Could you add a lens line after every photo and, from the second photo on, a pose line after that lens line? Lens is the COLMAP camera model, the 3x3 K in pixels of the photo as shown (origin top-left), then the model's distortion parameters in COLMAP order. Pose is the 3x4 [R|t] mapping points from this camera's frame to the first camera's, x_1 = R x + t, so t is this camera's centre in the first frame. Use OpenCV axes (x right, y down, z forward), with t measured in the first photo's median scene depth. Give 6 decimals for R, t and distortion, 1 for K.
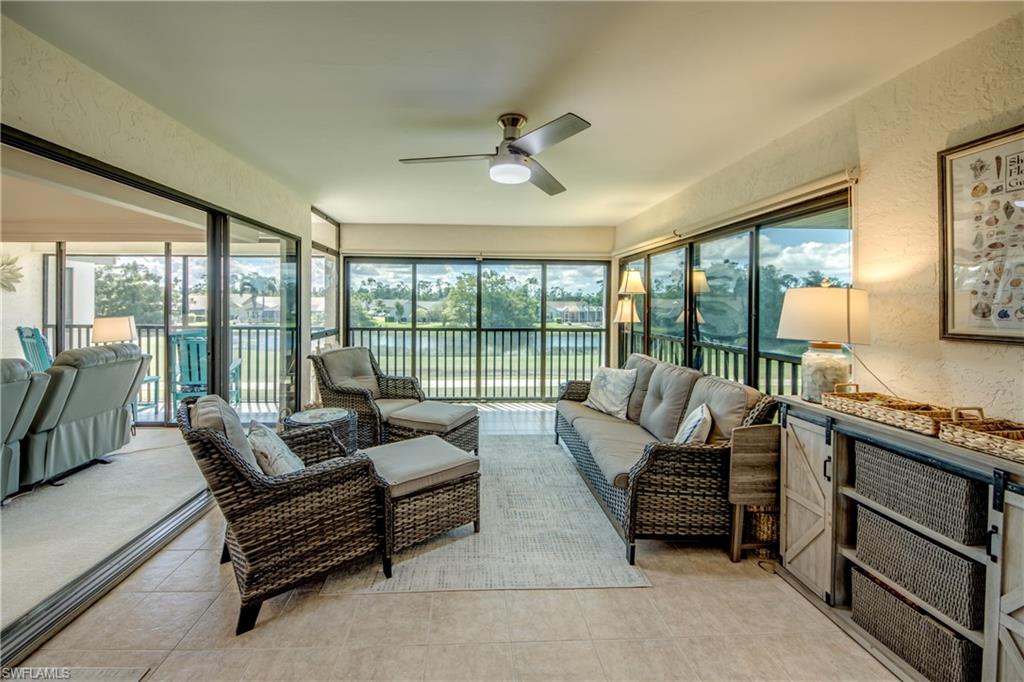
lens RADIAL K [[390.0, 0, 482.6], [0, 390.0, 305.6], [0, 0, 1]] dist [-0.001105, -0.009540]
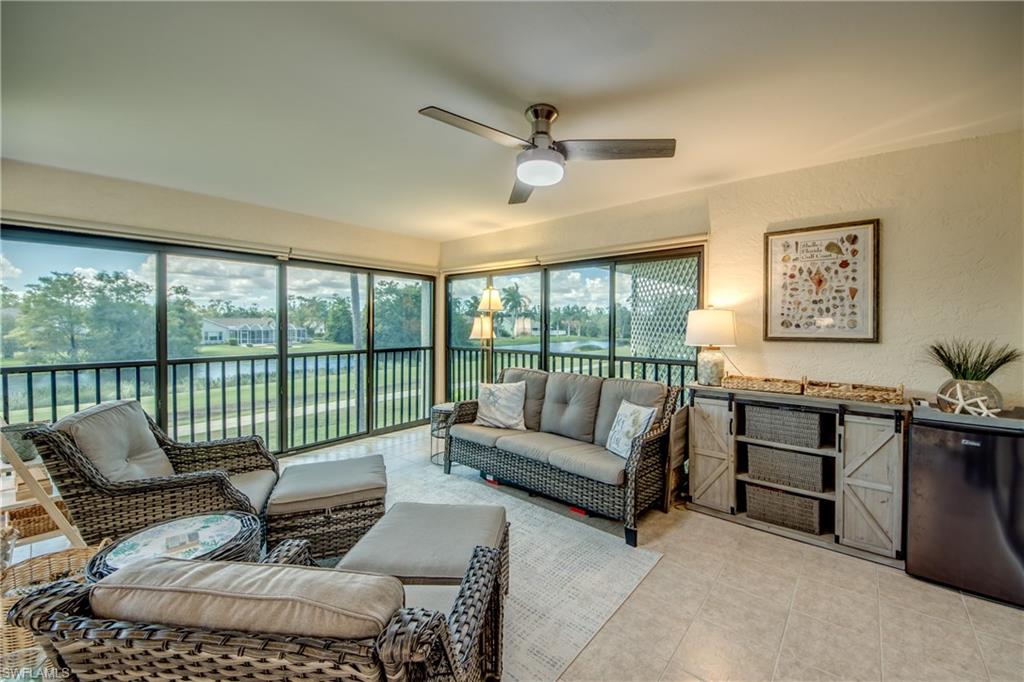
lens RADIAL K [[395.5, 0, 526.8], [0, 395.5, 330.2], [0, 0, 1]] dist [0.021176, -0.016812]
pose [[0.668737, -0.019392, 0.743246, -0.601707], [0.004666, 0.999750, 0.021887, -0.003200], [-0.743485, -0.011168, 0.668660, 0.392739]]
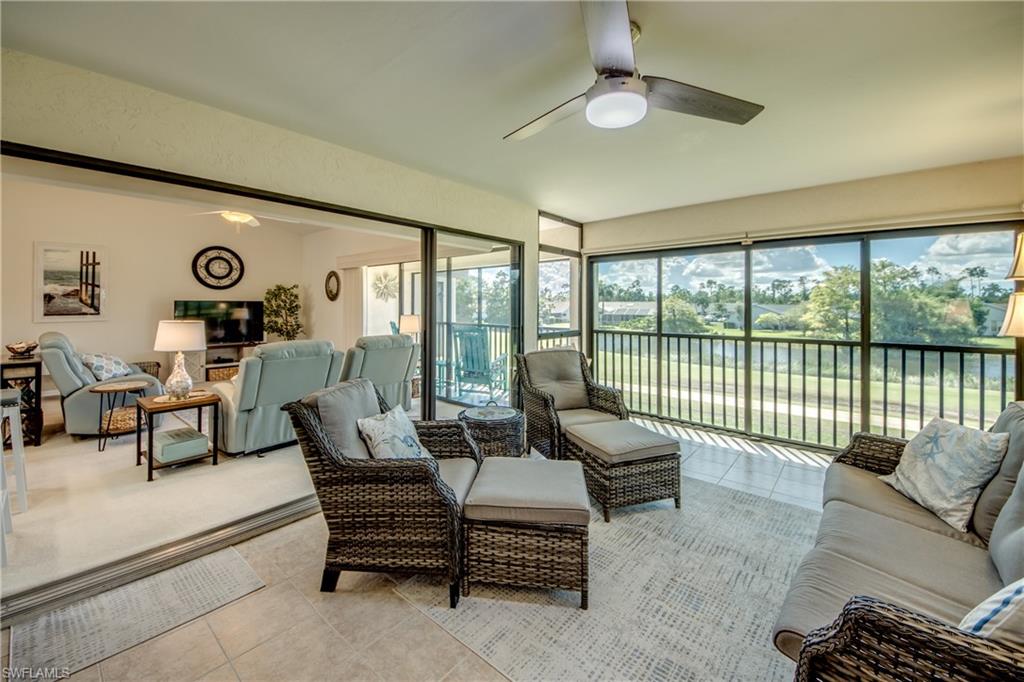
lens RADIAL K [[390.9, 0, 514.7], [0, 390.9, 304.6], [0, 0, 1]] dist [0.000601, -0.000217]
pose [[0.737046, -0.009651, -0.675773, 0.396859], [0.000199, 0.999901, -0.014063, 0.016766], [0.675842, 0.010231, 0.736975, 0.358881]]
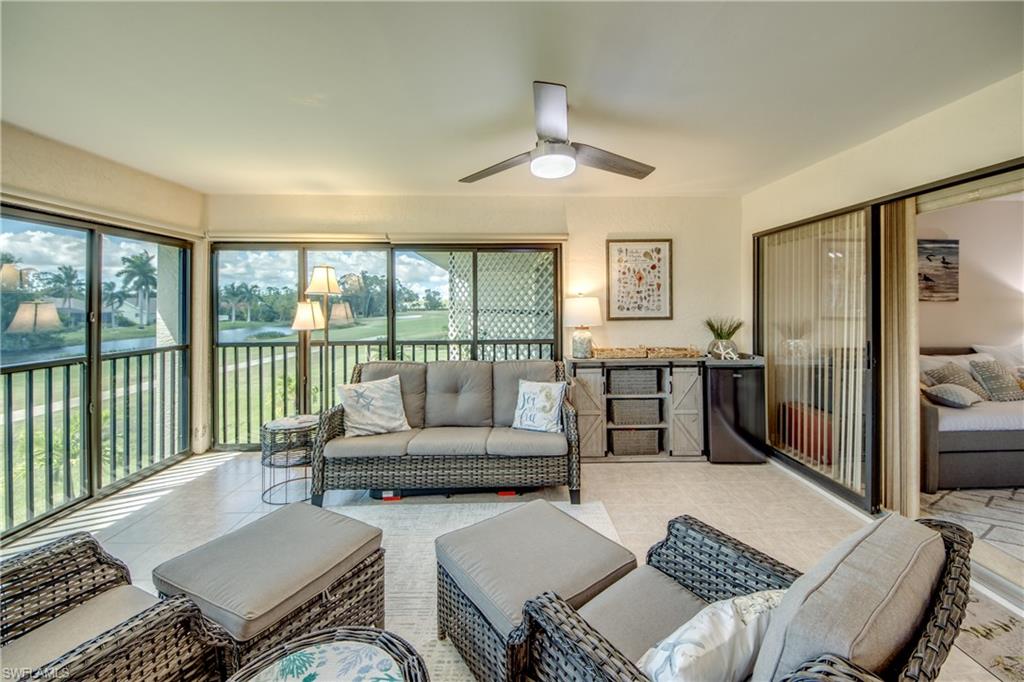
lens RADIAL K [[405.3, 0, 516.2], [0, 405.3, 303.4], [0, 0, 1]] dist [0.018287, -0.000233]
pose [[0.009332, -0.006115, 0.999938, -0.865482], [0.008468, 0.999946, 0.006036, -0.023330], [-0.999921, 0.008412, 0.009383, 1.029177]]
